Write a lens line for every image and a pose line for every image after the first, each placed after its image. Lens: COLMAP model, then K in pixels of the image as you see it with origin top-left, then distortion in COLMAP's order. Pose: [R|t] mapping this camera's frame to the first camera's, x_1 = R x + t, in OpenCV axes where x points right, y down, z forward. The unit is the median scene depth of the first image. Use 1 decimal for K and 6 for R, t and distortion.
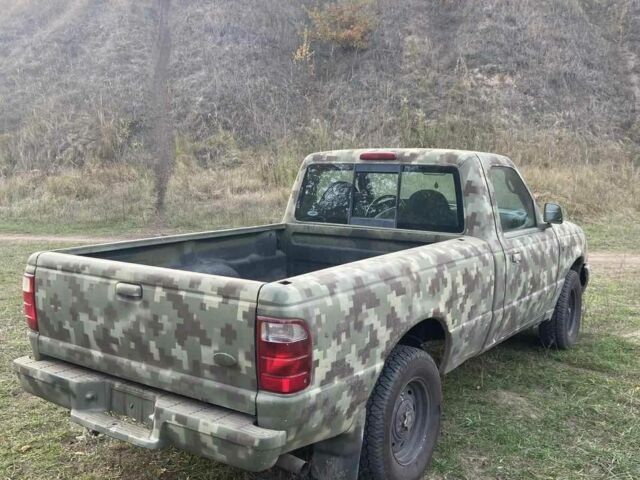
lens RADIAL K [[666.7, 0, 320.6], [0, 666.7, 237.4], [0, 0, 1]] dist [0.086212, 0.000000]
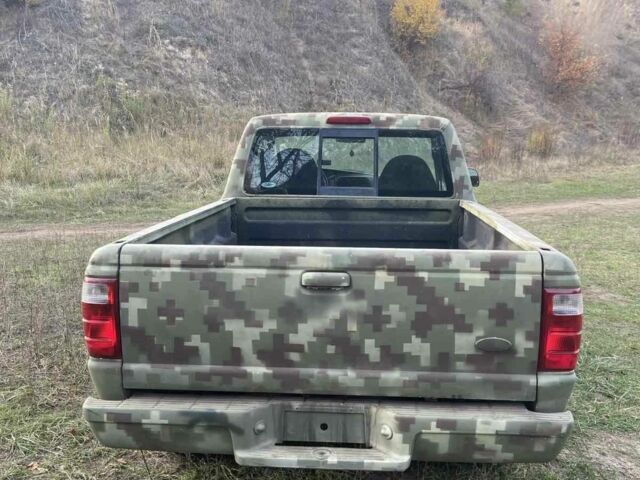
lens RADIAL K [[666.7, 0, 320.1], [0, 666.7, 238.1], [0, 0, 1]] dist [0.086212, 0.000000]
pose [[0.842717, -0.074969, 0.533111, -0.620301], [0.057800, 0.997132, 0.048854, -0.007156], [-0.535245, -0.010356, 0.844633, 0.312362]]
